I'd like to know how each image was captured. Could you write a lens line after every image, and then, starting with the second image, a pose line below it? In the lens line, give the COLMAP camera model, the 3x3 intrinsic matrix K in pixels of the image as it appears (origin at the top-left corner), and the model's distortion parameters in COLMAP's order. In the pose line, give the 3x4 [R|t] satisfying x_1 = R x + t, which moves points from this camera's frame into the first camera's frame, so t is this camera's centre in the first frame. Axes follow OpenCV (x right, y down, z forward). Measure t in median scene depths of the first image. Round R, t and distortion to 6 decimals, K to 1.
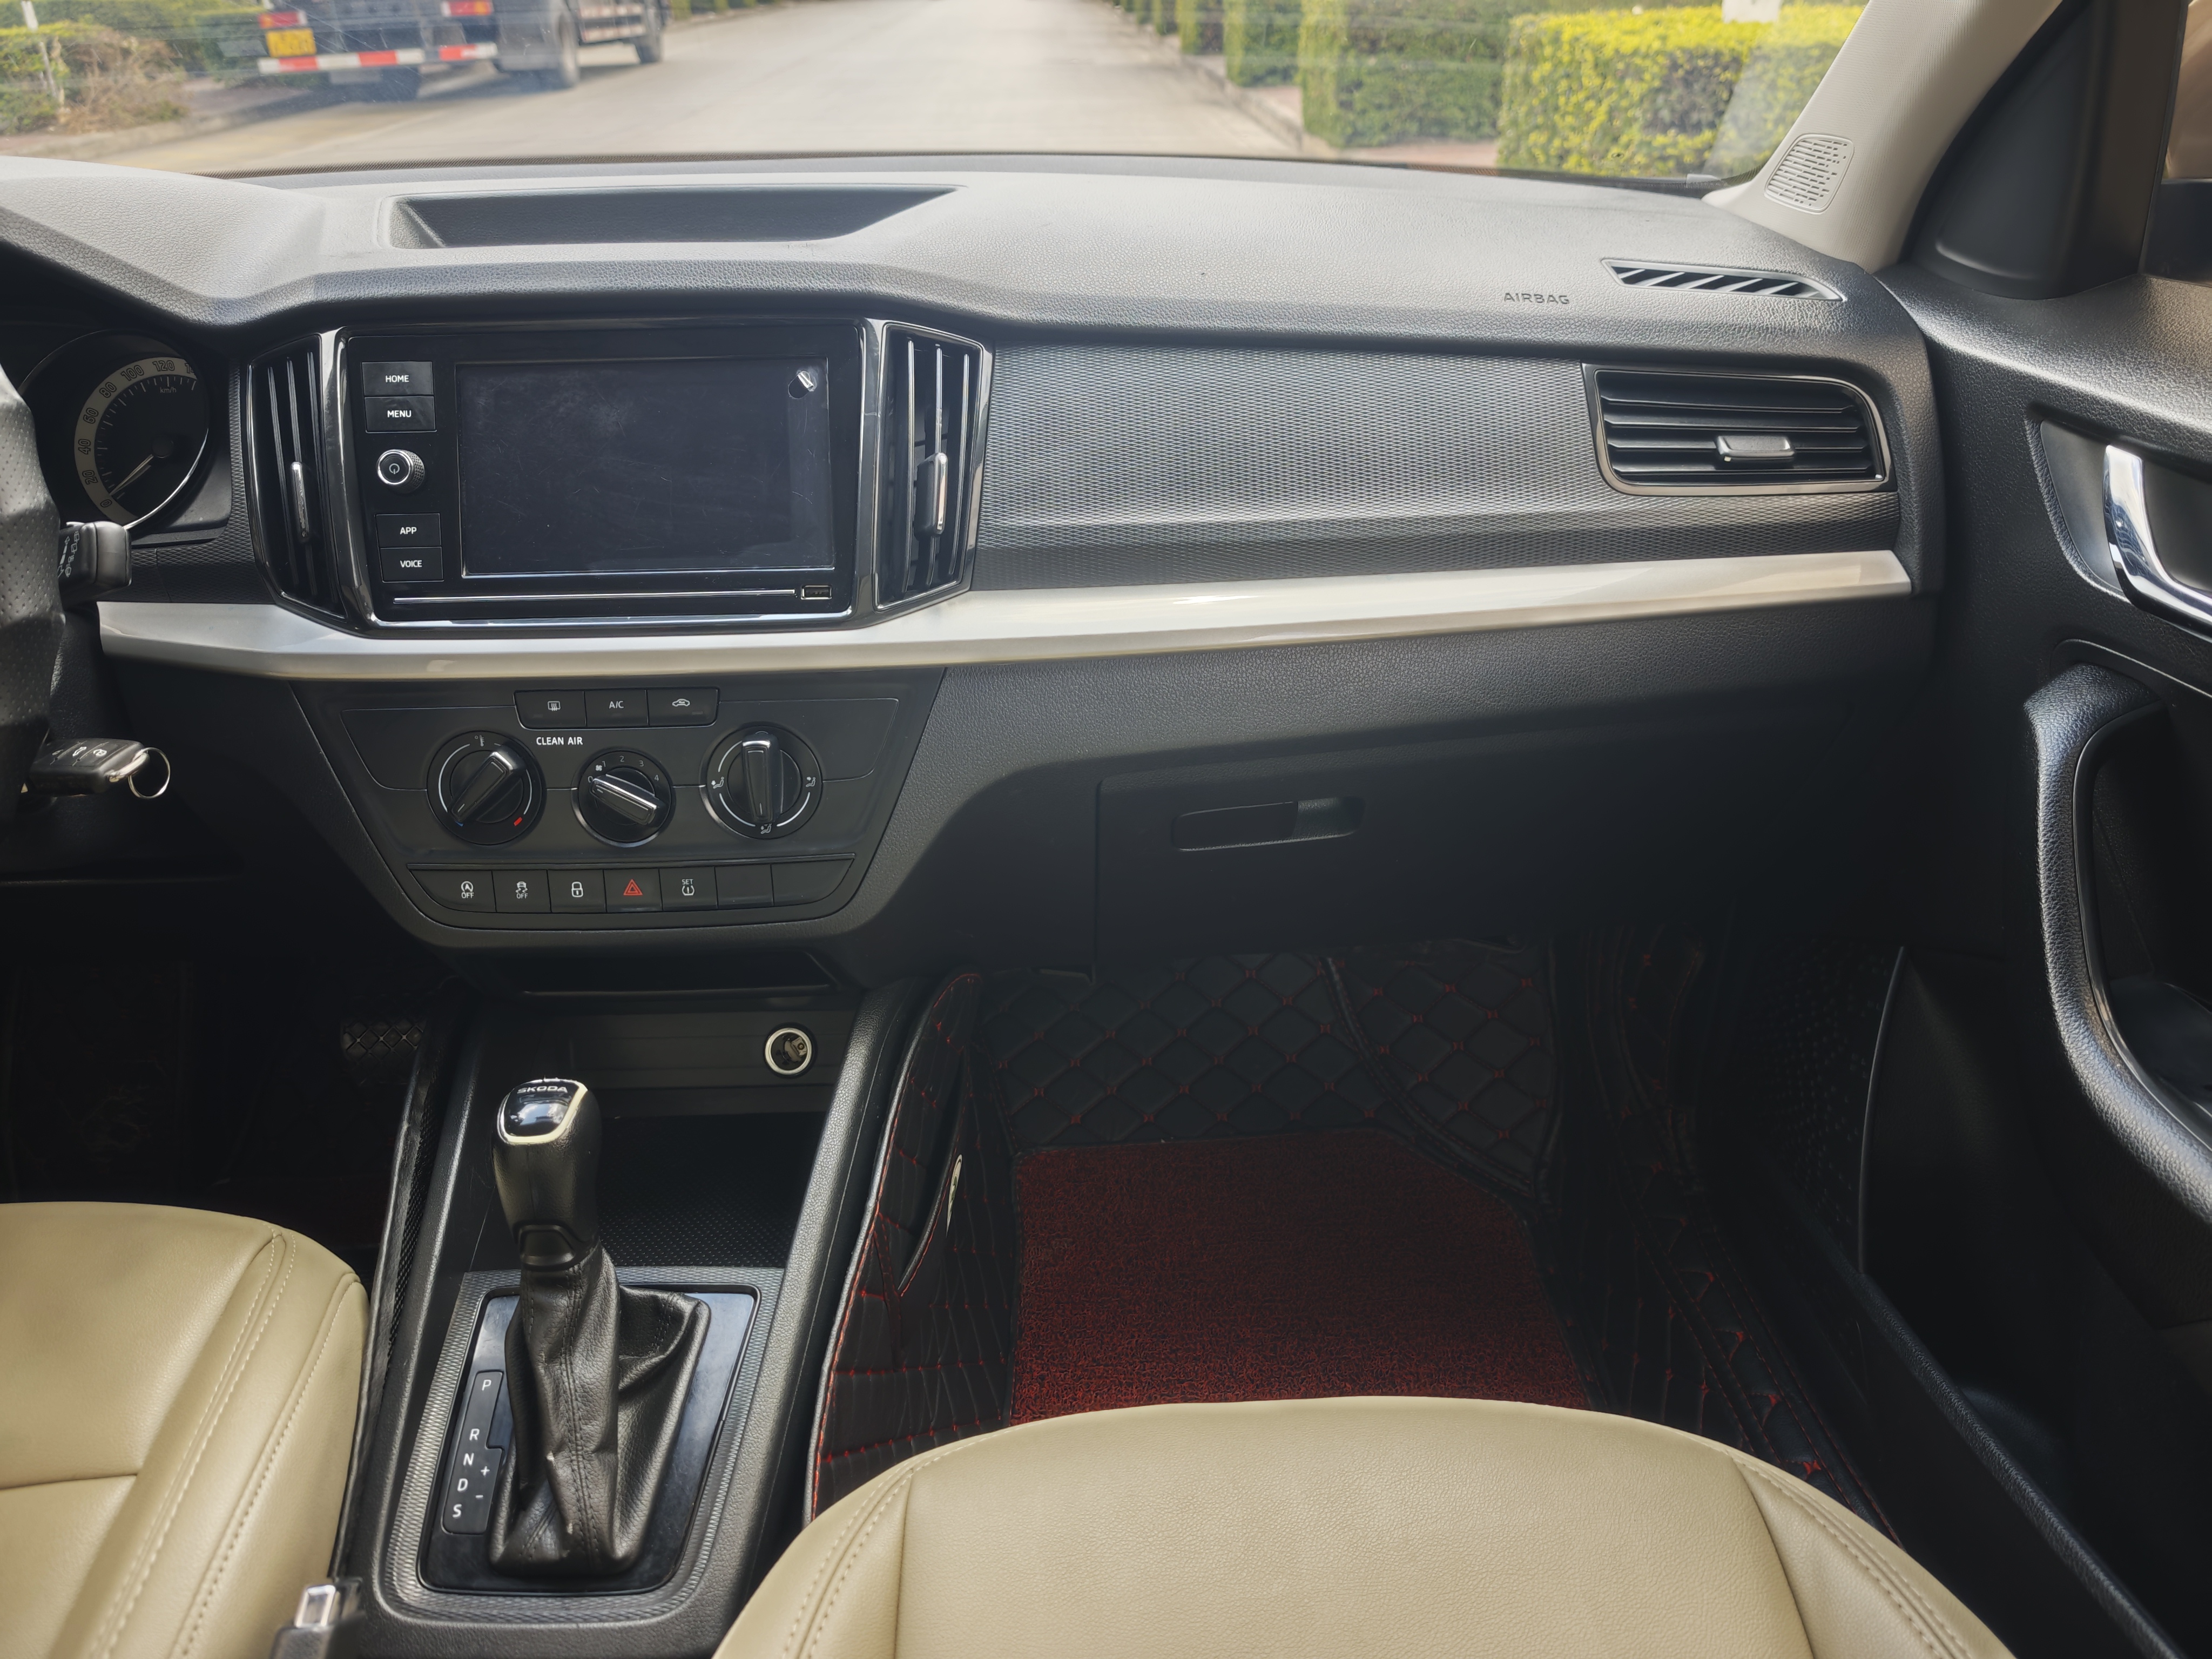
lens RADIAL K [[1516.6, 0, 1101.5], [0, 1516.6, 798.8], [0, 0, 1]] dist [0.005642, -0.005251]
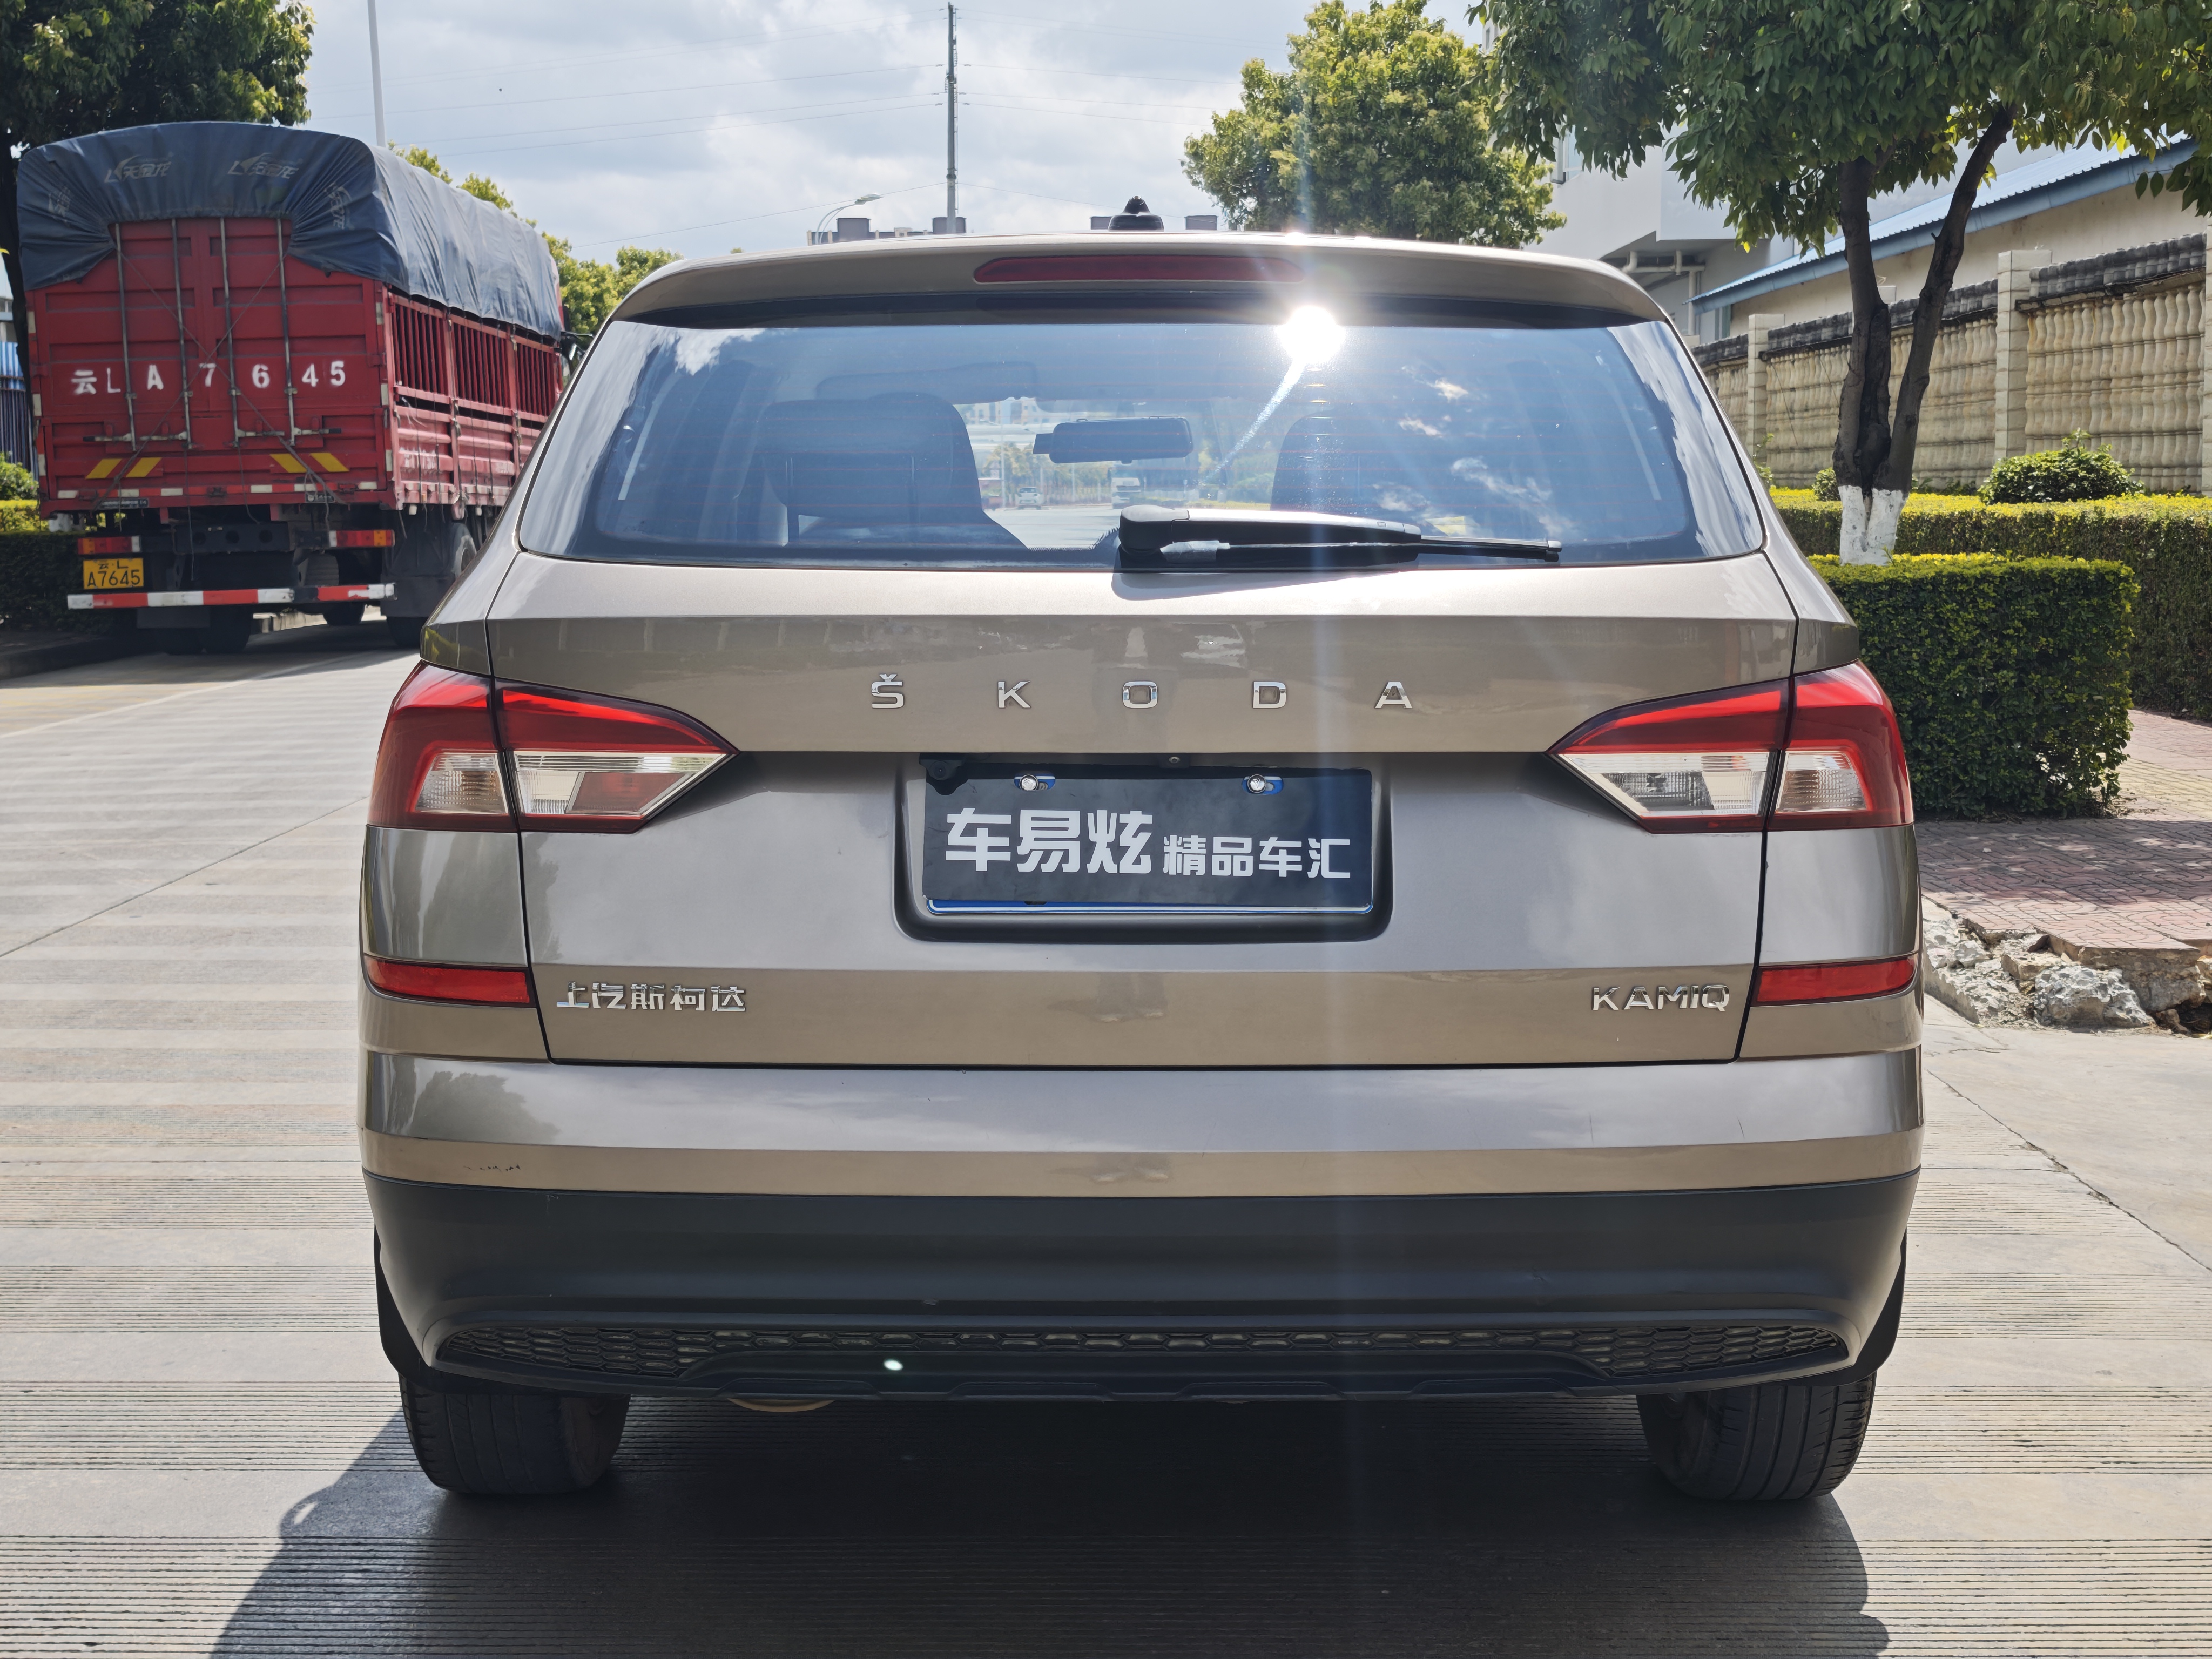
lens RADIAL K [[2977.2, 0, 1126.0], [0, 2977.2, 826.6], [0, 0, 1]] dist [0.128846, -0.381463]
pose [[0.999507, 0.021304, -0.023078, -0.172786], [-0.028507, 0.923763, -0.381902, 2.754251], [0.013182, 0.382371, 0.923915, -5.101393]]
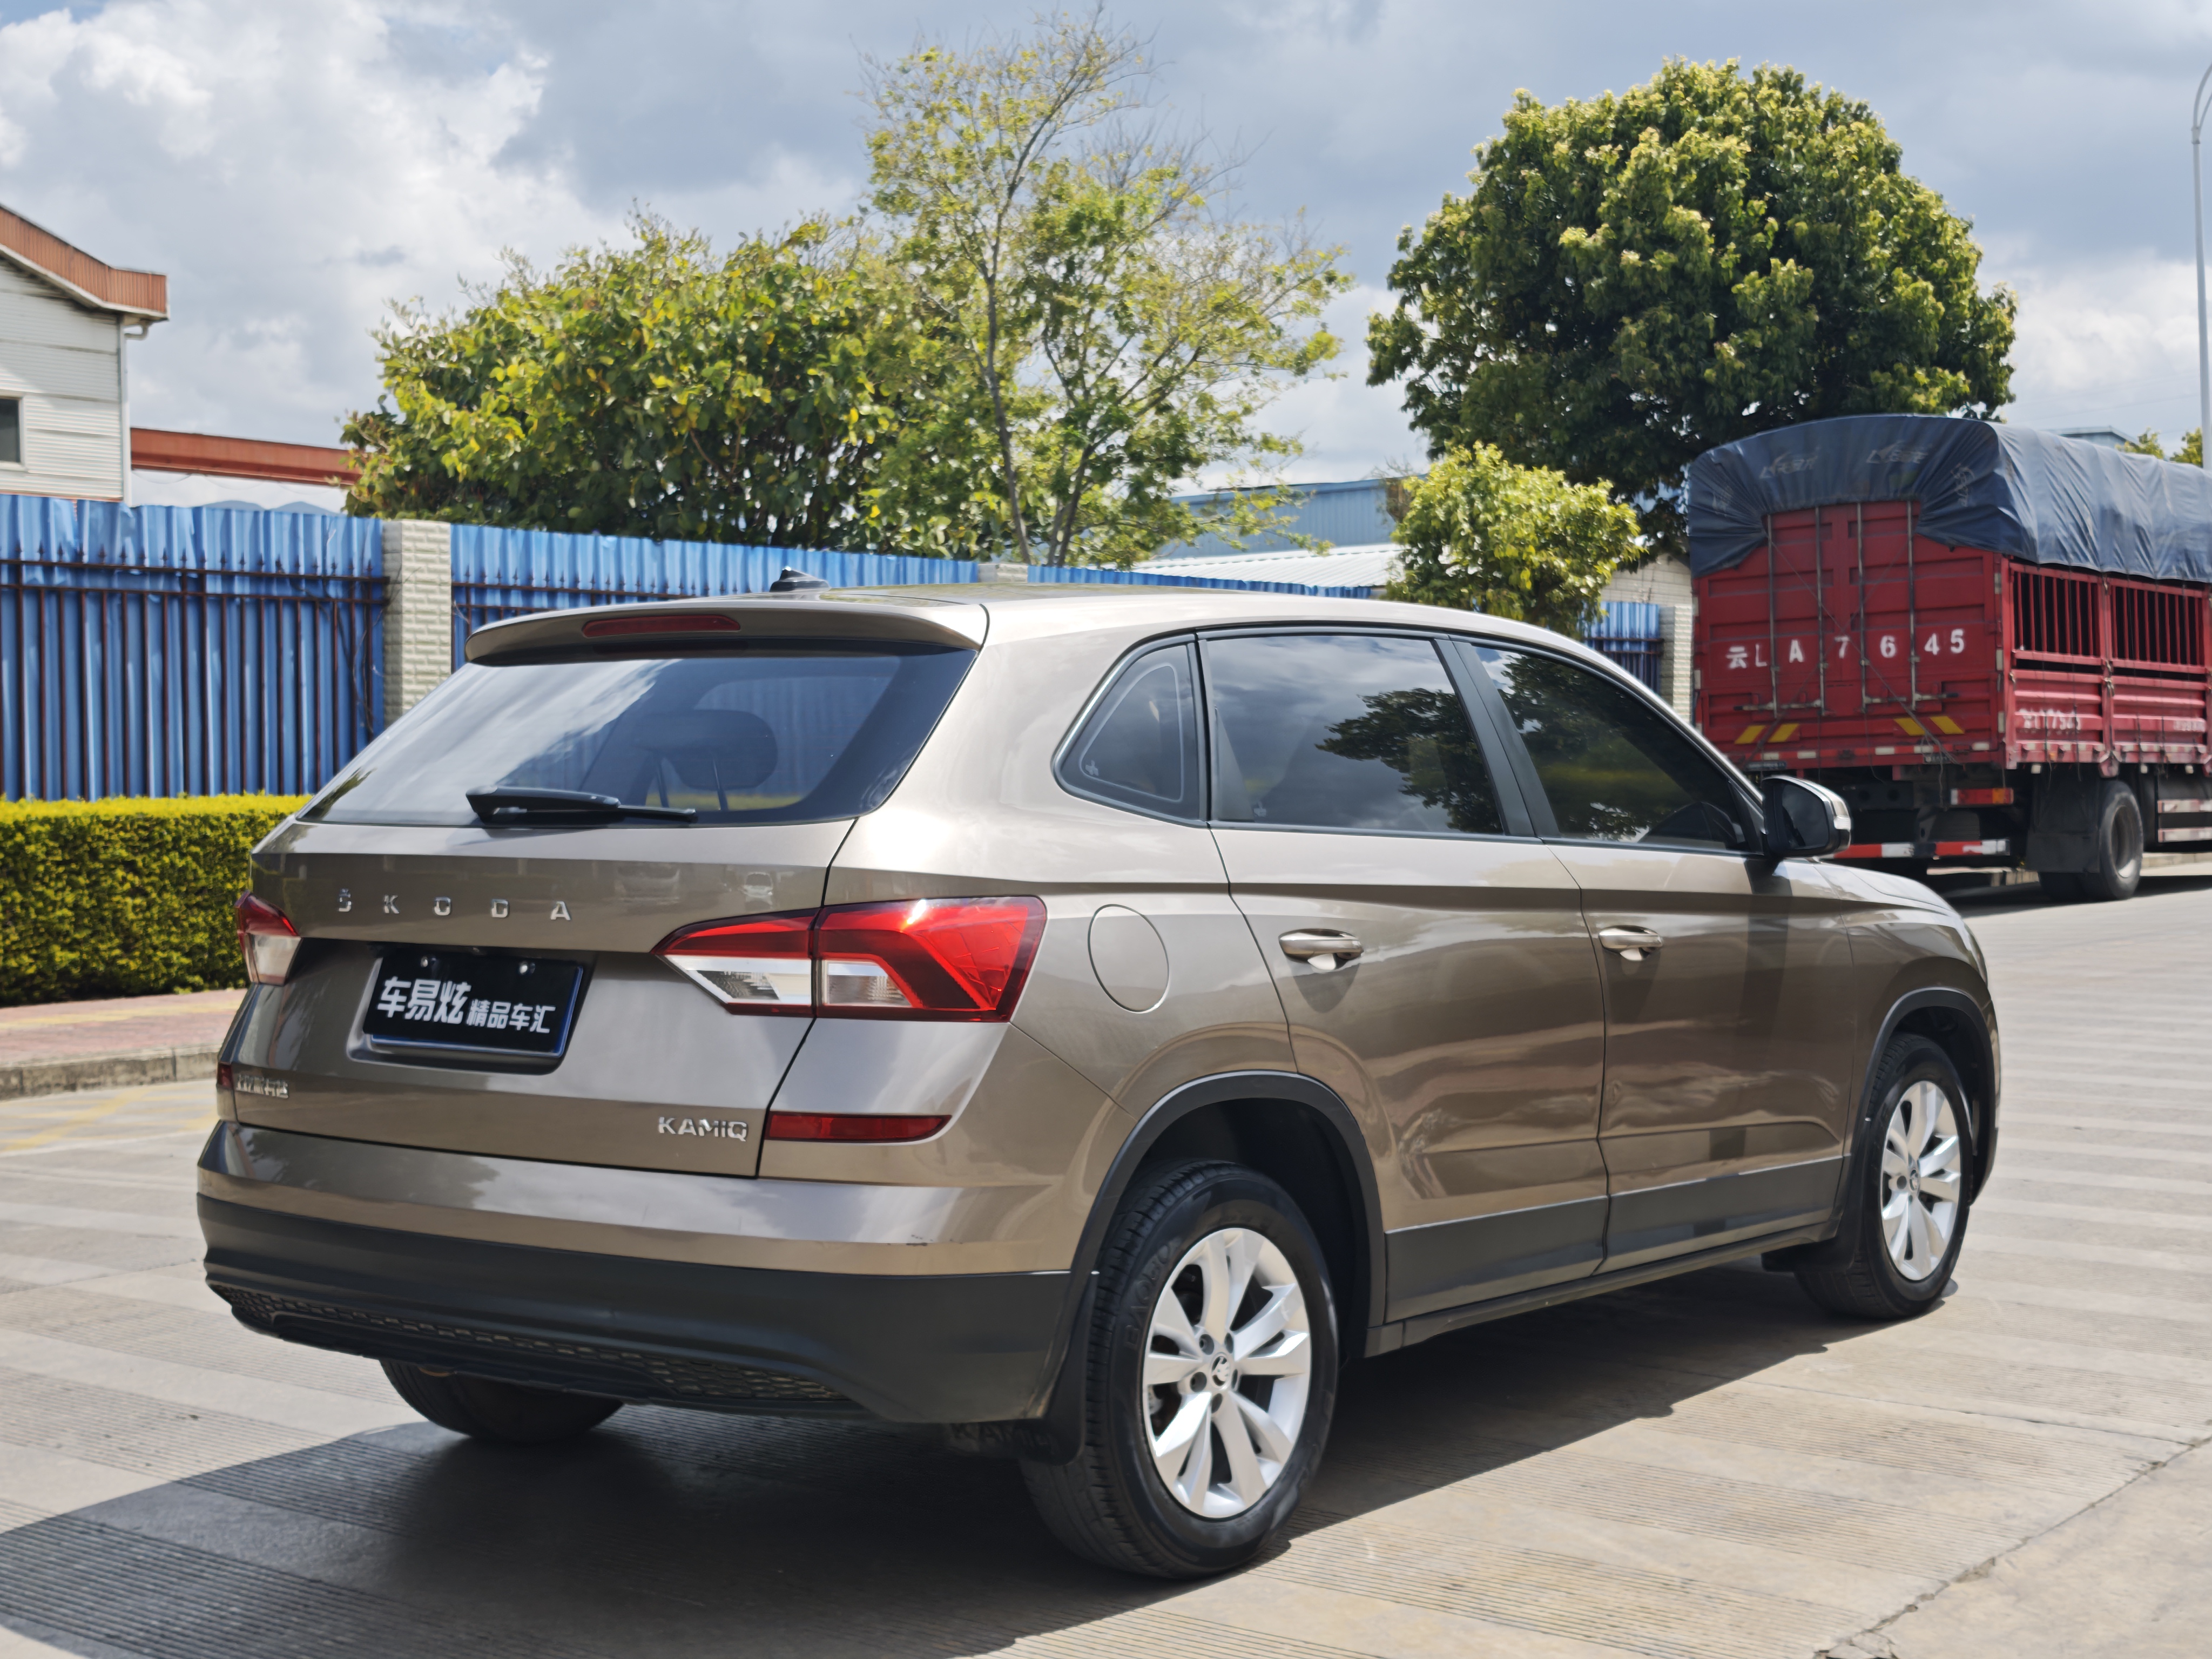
lens RADIAL K [[2977.2, 0, 1126.0], [0, 2977.2, 826.6], [0, 0, 1]] dist [0.128846, -0.381463]
pose [[0.771369, 0.026416, -0.635839, 3.834125], [-0.311805, 0.886681, -0.341429, 2.632690], [0.554768, 0.461626, 0.692195, -5.087471]]
